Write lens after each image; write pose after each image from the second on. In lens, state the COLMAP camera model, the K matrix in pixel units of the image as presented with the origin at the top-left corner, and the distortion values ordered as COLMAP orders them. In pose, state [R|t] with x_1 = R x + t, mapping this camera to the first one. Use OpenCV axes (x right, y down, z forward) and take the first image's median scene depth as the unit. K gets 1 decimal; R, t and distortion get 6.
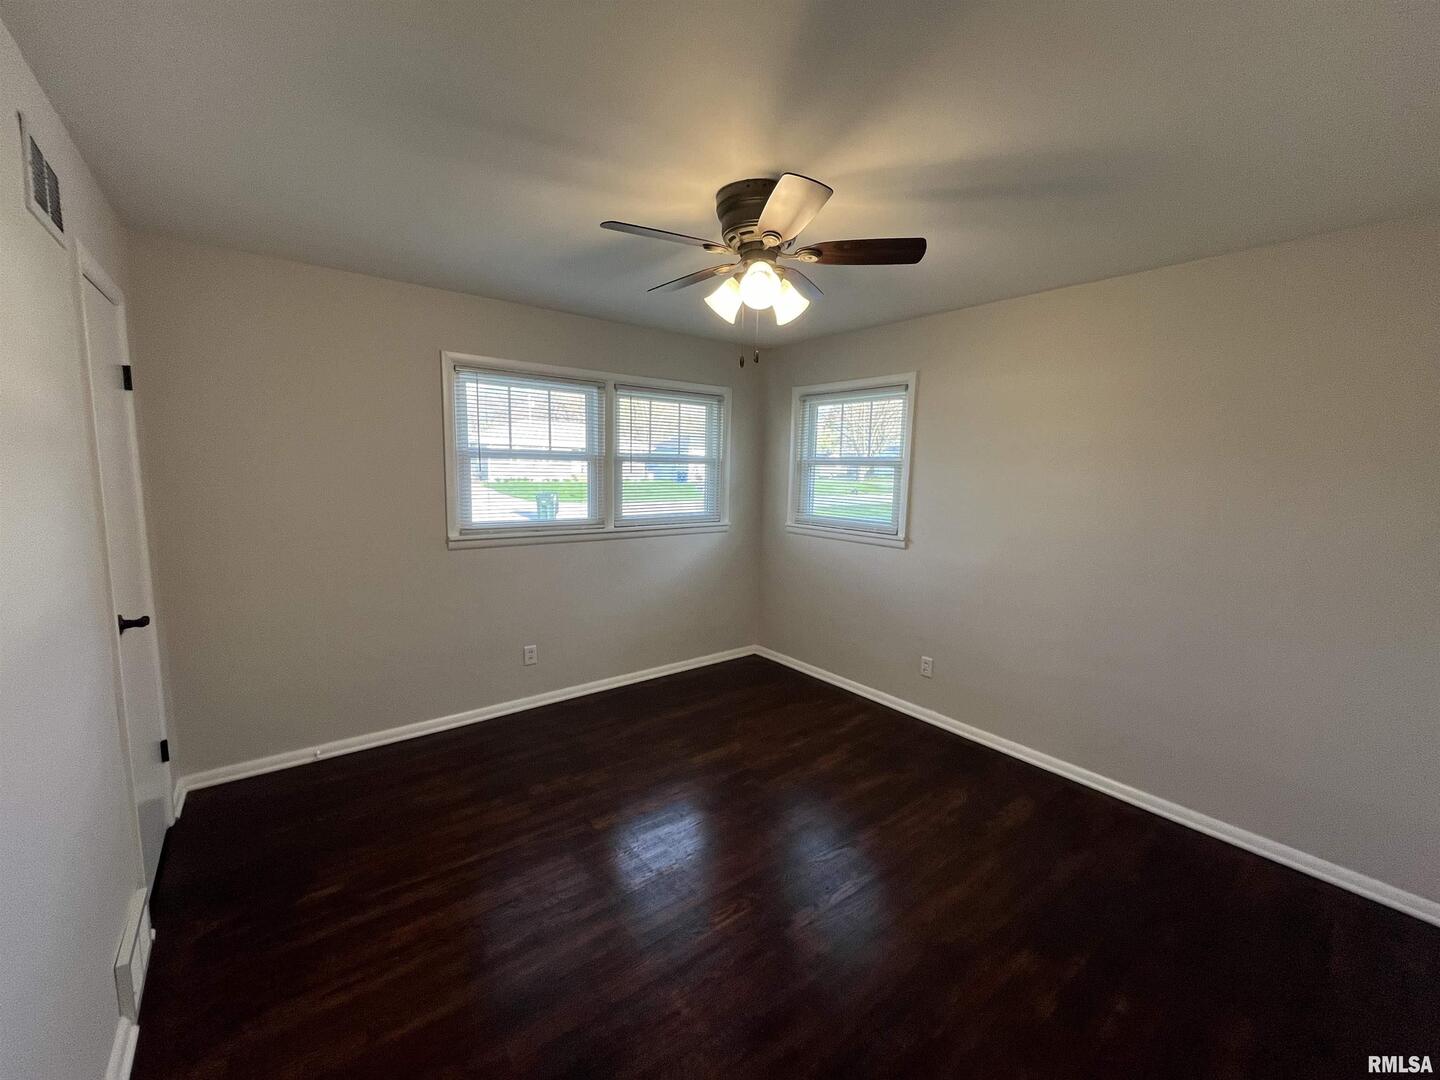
lens RADIAL K [[581.3, 0, 721.0], [0, 581.3, 538.4], [0, 0, 1]] dist [-0.000360, -0.000589]
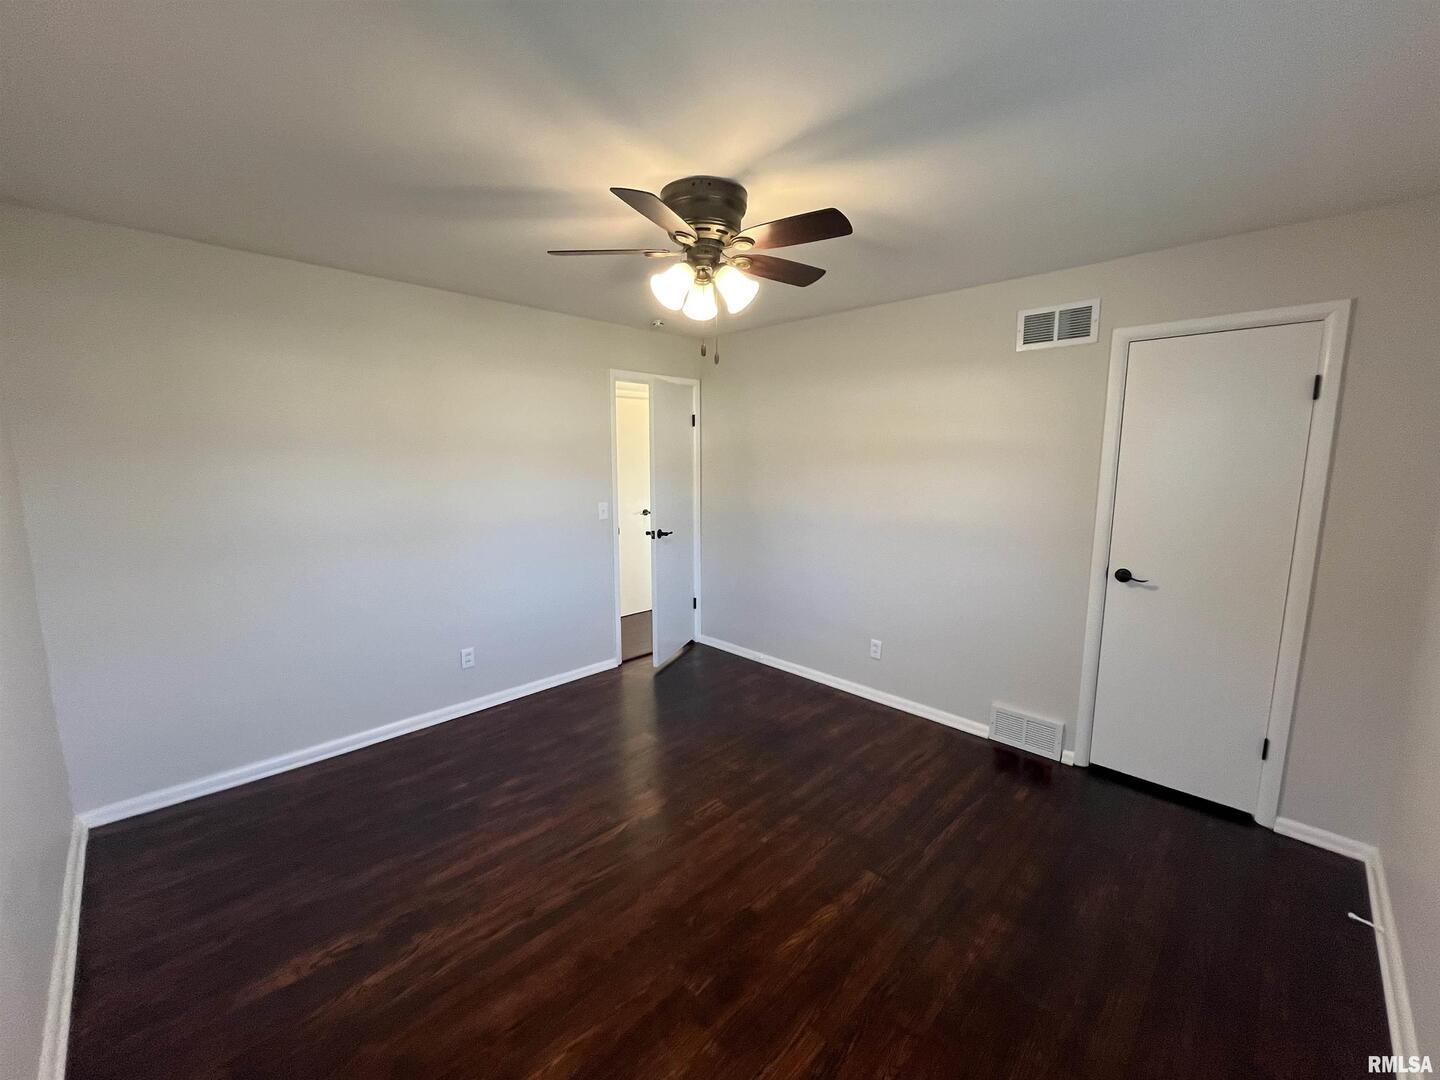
lens RADIAL K [[581.3, 0, 721.0], [0, 581.3, 538.4], [0, 0, 1]] dist [-0.000360, -0.000589]
pose [[-0.993205, -0.005737, -0.116234, 0.077652], [-0.035598, 0.965886, 0.256509, -0.139871], [0.110797, 0.258903, -0.959527, 1.106767]]
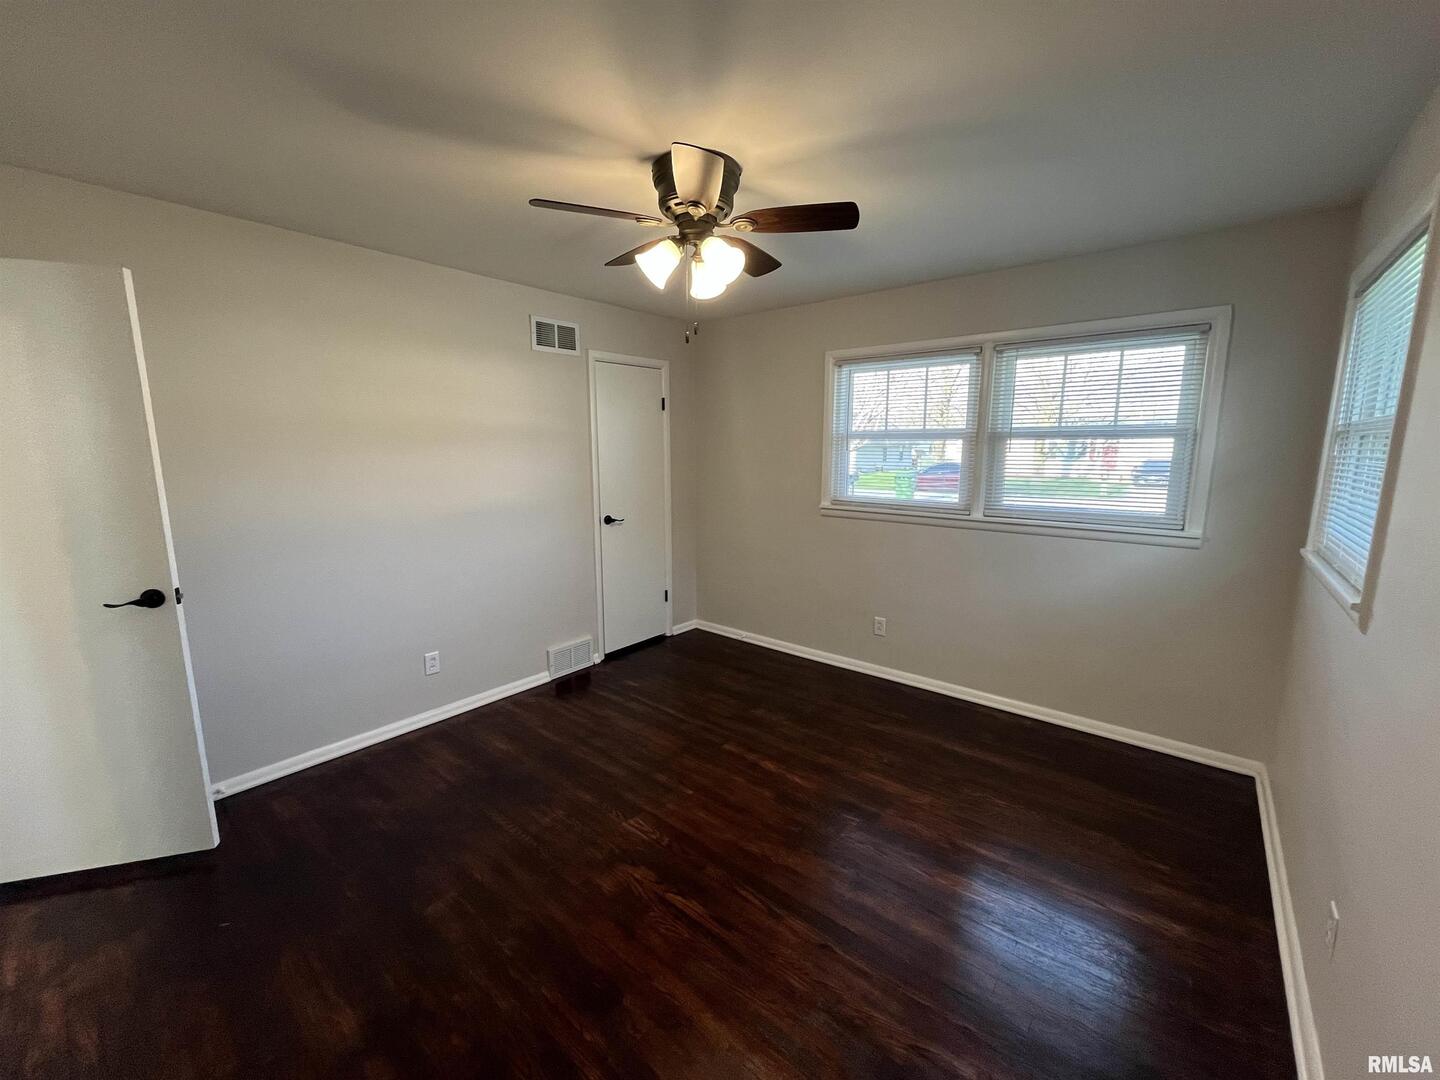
lens RADIAL K [[581.3, 0, 721.0], [0, 581.3, 538.4], [0, 0, 1]] dist [-0.000360, -0.000589]
pose [[0.208900, 0.136587, -0.968352, 0.582078], [-0.114180, 0.986833, 0.114562, -0.041676], [0.971249, 0.086634, 0.221745, 0.452860]]
